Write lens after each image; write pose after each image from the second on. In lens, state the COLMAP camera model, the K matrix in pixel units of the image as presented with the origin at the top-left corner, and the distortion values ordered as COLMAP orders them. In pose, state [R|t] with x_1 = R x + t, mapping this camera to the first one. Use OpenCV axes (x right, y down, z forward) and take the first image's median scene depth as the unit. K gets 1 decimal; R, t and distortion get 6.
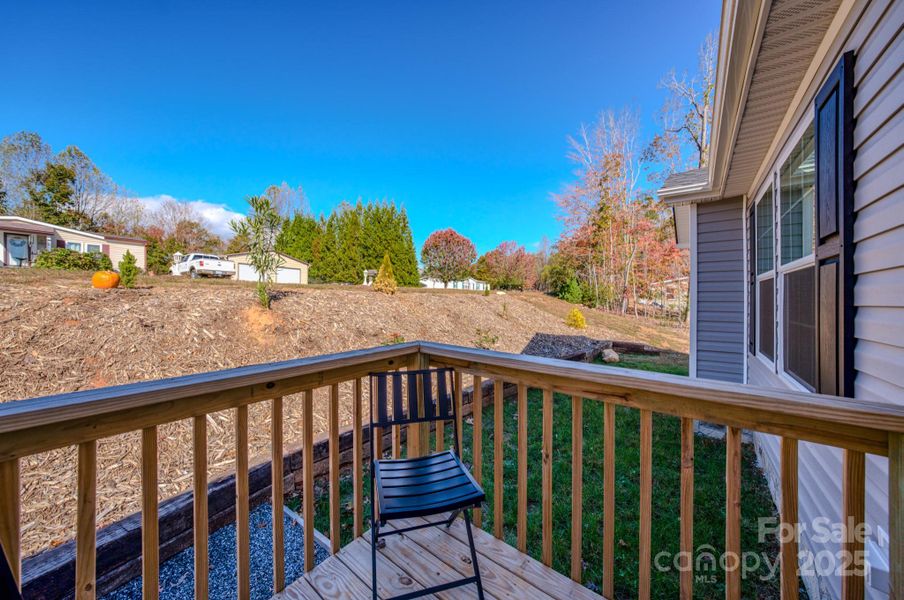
lens RADIAL K [[308.6, 0, 451.8], [0, 308.6, 297.7], [0, 0, 1]] dist [-0.018332, 0.000297]
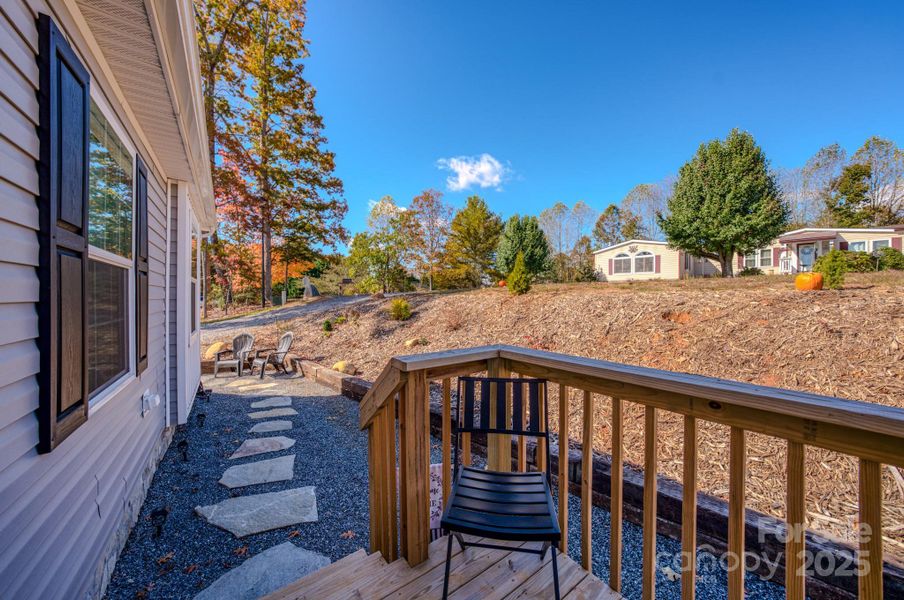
lens RADIAL K [[308.6, 0, 451.8], [0, 308.6, 297.7], [0, 0, 1]] dist [-0.018332, 0.000297]
pose [[-0.295245, -0.004516, -0.955411, 0.157624], [-0.001692, 0.999990, -0.004204, 0.000232], [0.955420, 0.000375, -0.295250, 0.223903]]
